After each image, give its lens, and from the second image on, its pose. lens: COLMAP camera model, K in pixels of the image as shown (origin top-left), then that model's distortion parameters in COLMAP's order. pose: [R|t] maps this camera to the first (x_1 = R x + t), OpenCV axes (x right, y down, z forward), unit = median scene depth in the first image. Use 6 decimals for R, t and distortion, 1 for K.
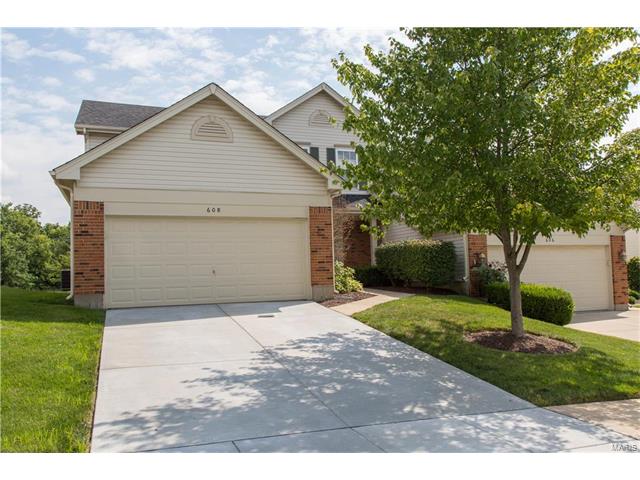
lens RADIAL K [[552.8, 0, 320.0], [0, 552.8, 240.0], [0, 0, 1]] dist [0.011799, -0.000038]
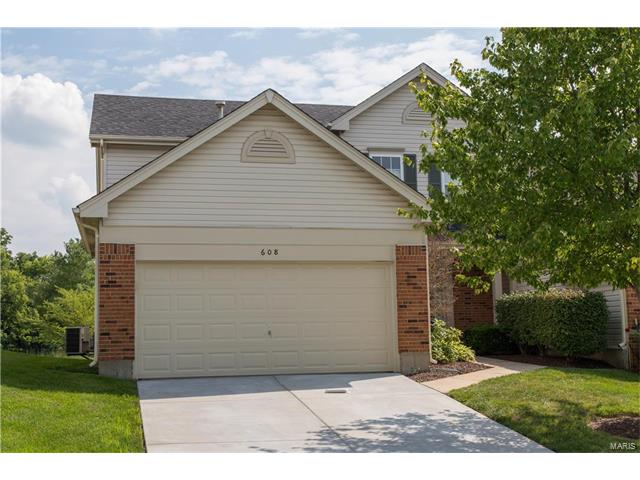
lens RADIAL K [[827.8, 0, 320.0], [0, 827.8, 240.0], [0, 0, 1]] dist [0.025066, 0.003464]
pose [[0.991798, -0.004902, -0.127724, 0.025097], [-0.001573, 0.998721, -0.050541, -0.013453], [0.127808, 0.050328, 0.990521, -0.136705]]
